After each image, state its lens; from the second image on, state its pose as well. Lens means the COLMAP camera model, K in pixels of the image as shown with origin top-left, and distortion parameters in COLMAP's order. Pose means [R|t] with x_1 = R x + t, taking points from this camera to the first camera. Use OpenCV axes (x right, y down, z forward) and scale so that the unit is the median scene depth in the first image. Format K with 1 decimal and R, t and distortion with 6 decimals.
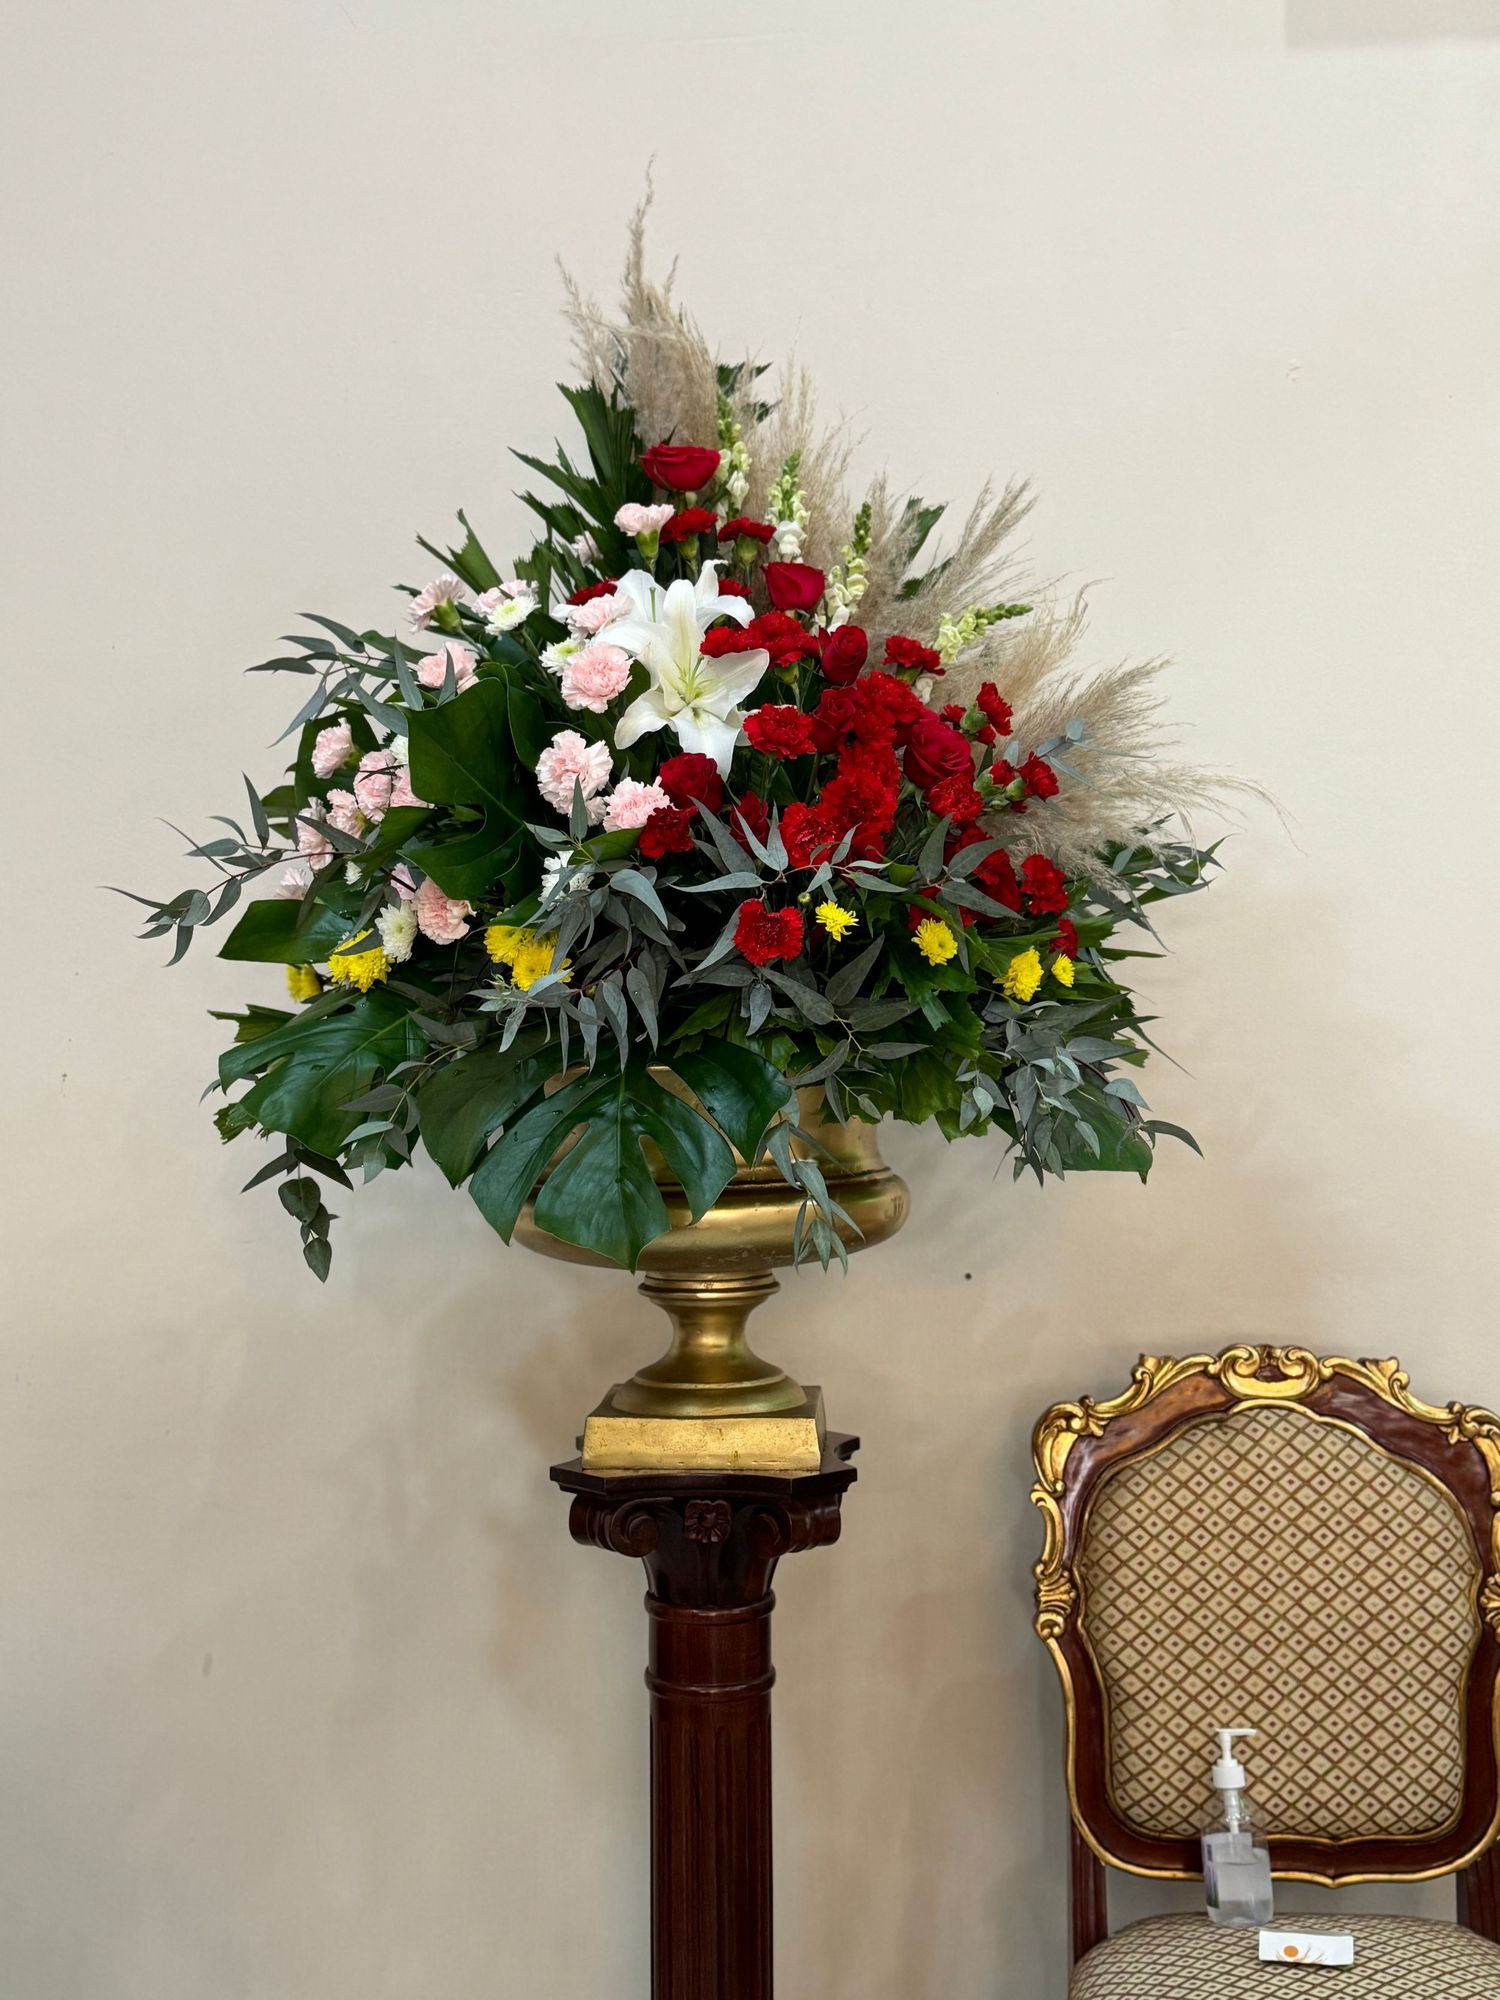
lens RADIAL K [[2227.0, 0, 750.0], [0, 2227.0, 1000.0], [0, 0, 1]] dist [0.122840, -0.002350]
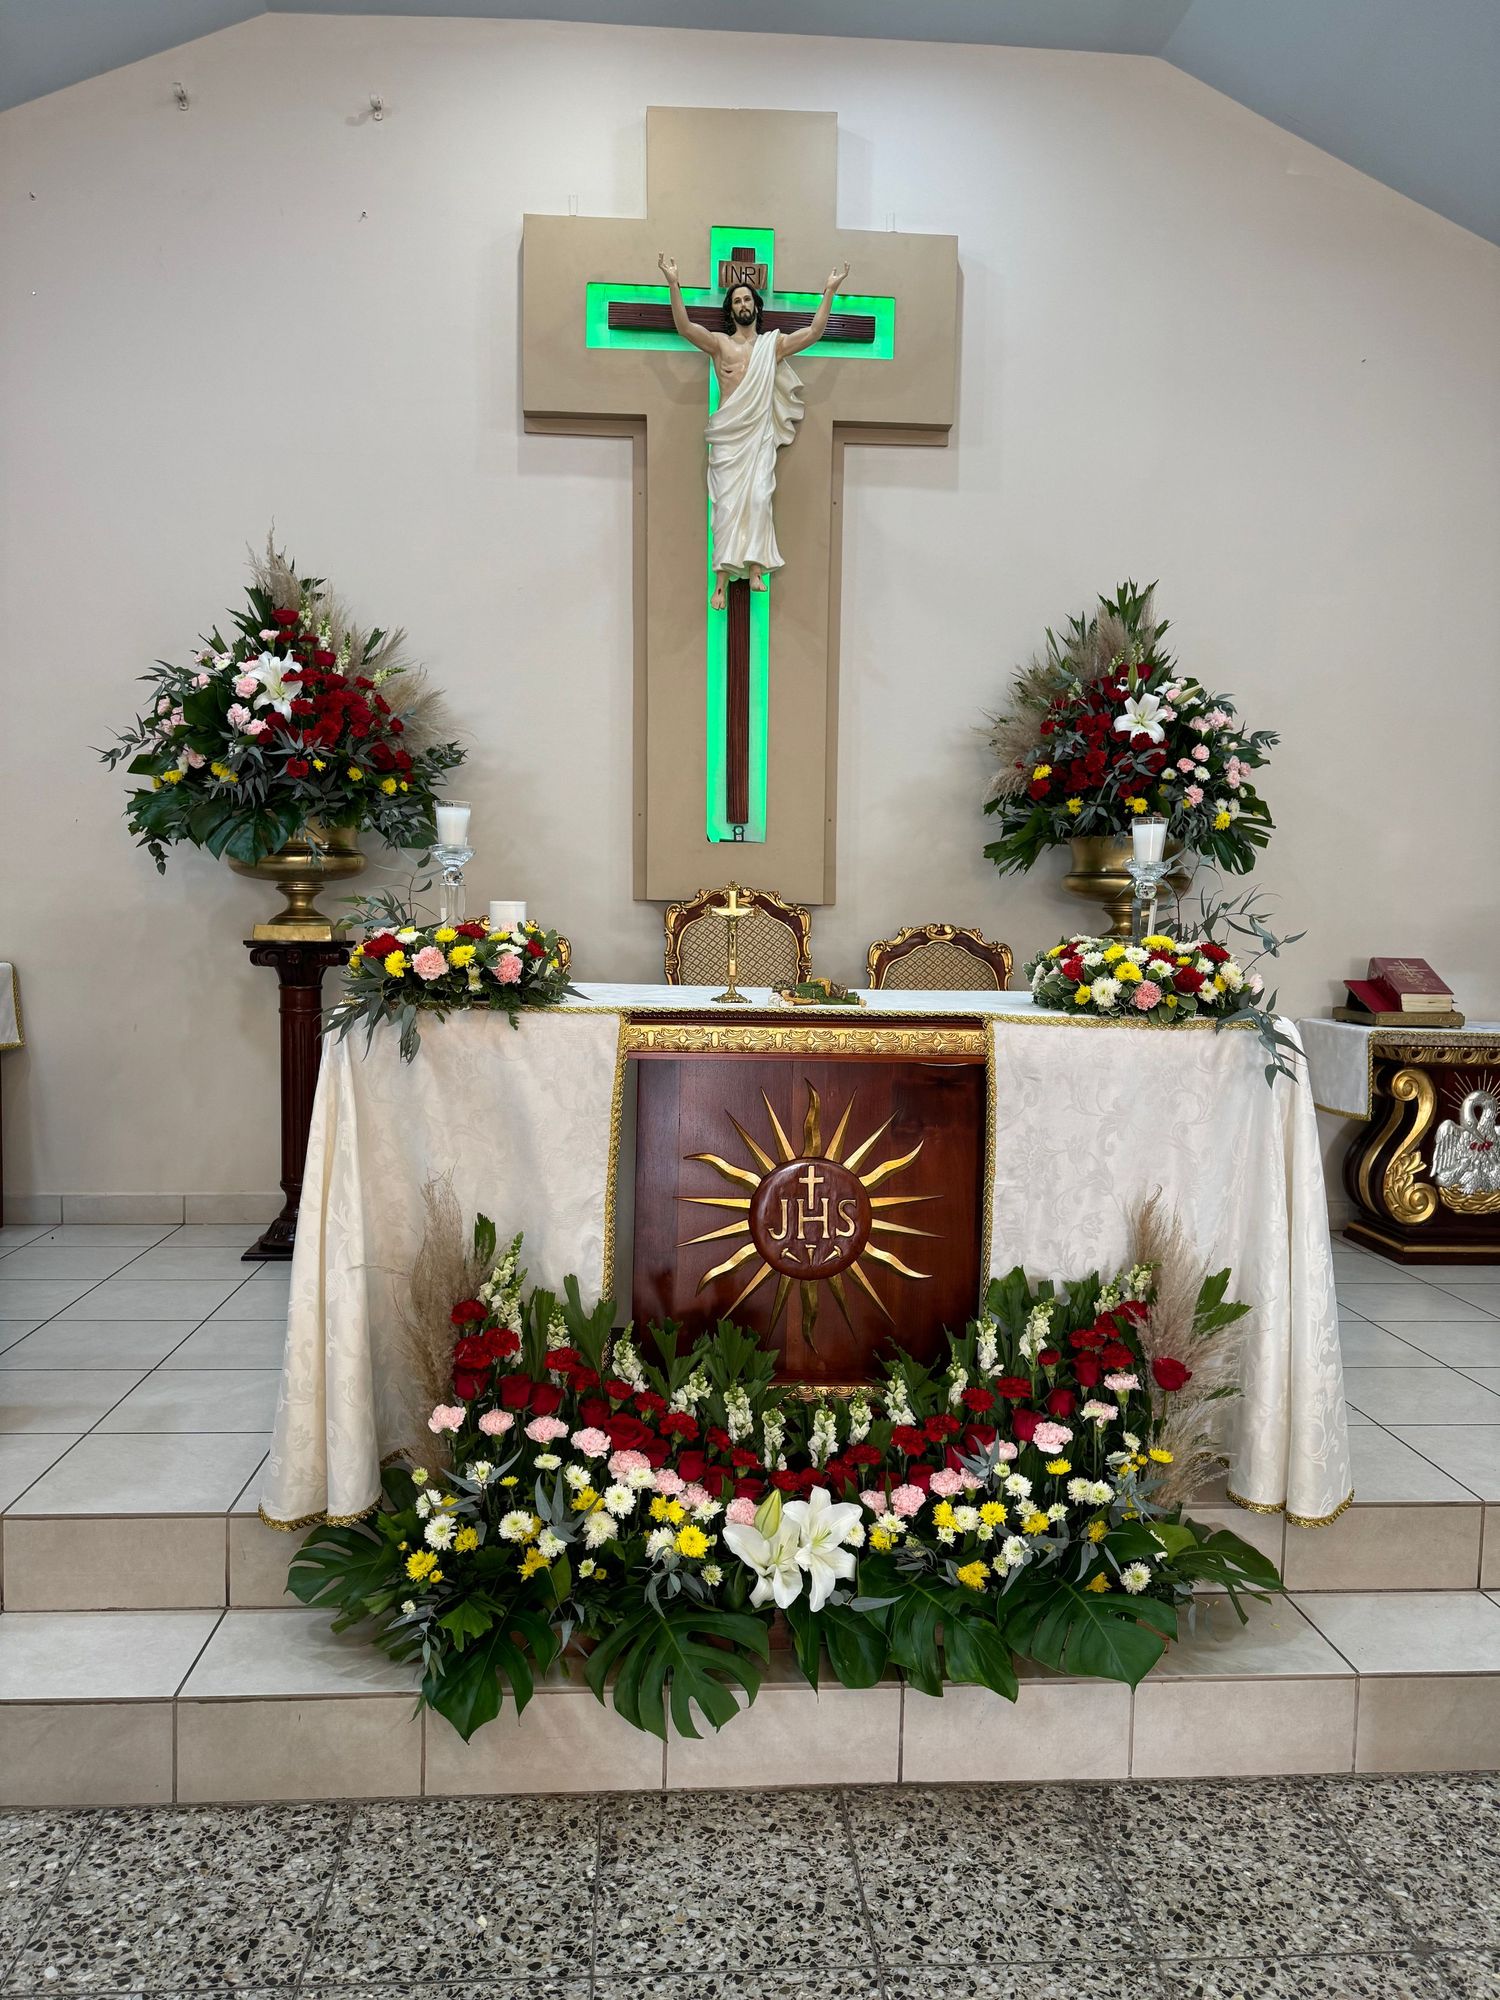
lens RADIAL K [[1385.6, 0, 743.4], [0, 1385.6, 1005.0], [0, 0, 1]] dist [0.155895, -0.277689]
pose [[0.989763, 0.009831, 0.142384, 0.342701], [-0.023197, 0.995441, 0.092518, 0.103770], [-0.140825, -0.094874, 0.985478, -1.113722]]
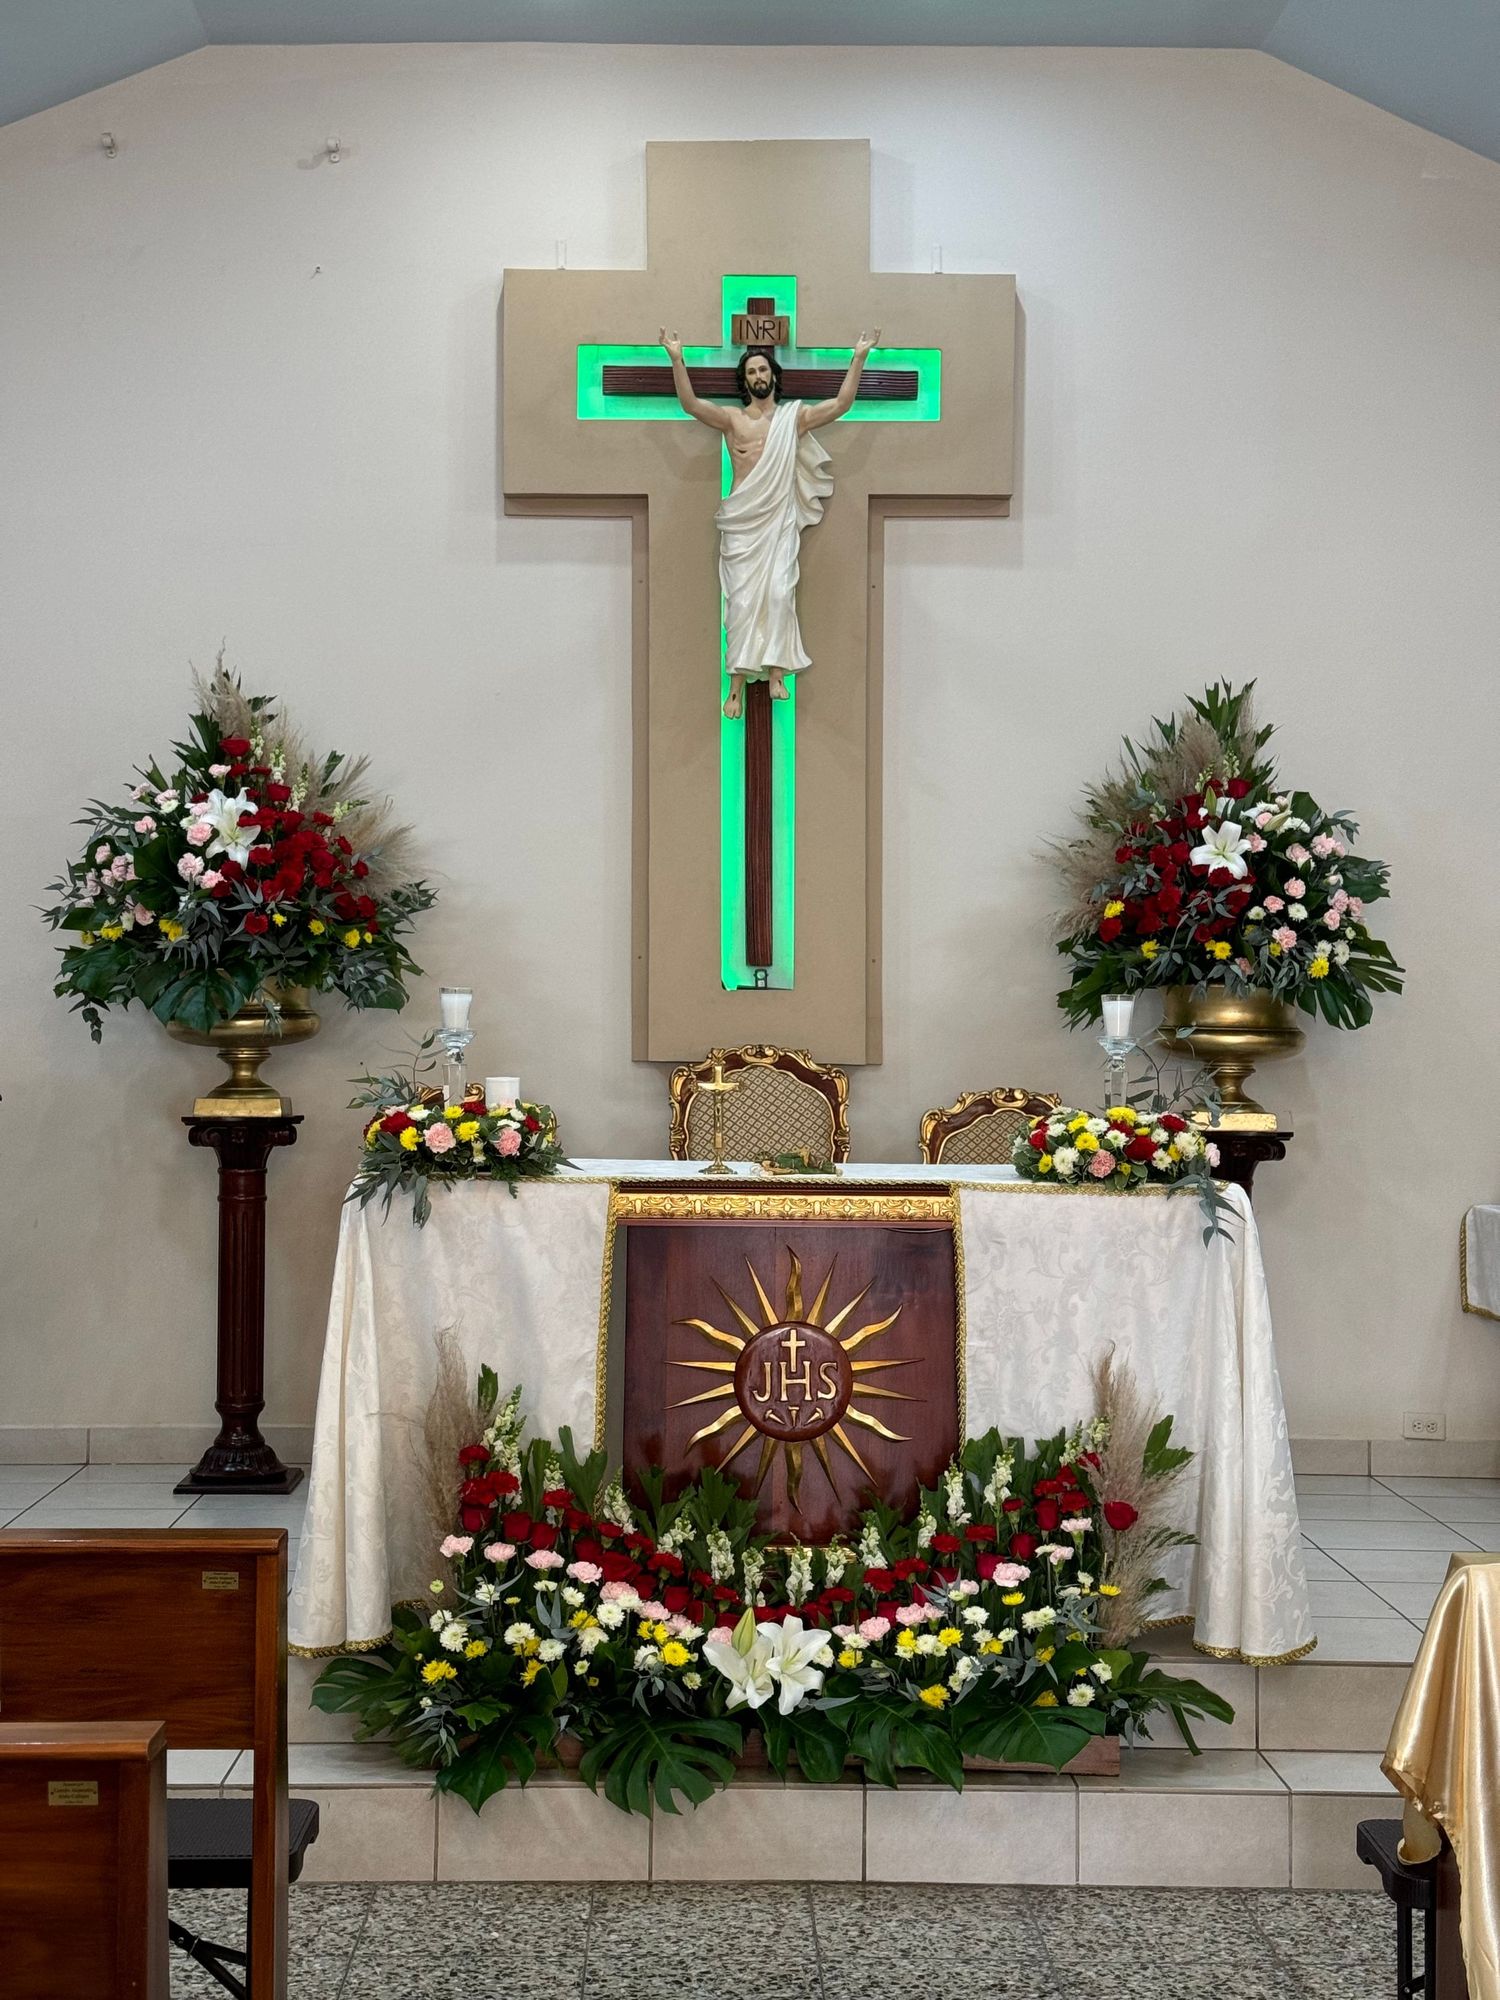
lens RADIAL K [[2748.2, 0, 743.7], [0, 2748.2, 994.9], [0, 0, 1]] dist [0.150092, -0.194040]
pose [[0.995546, 0.011795, 0.093534, 0.288520], [-0.012697, 0.999878, 0.009054, 0.021639], [-0.093416, -0.010202, 0.995575, -2.524958]]
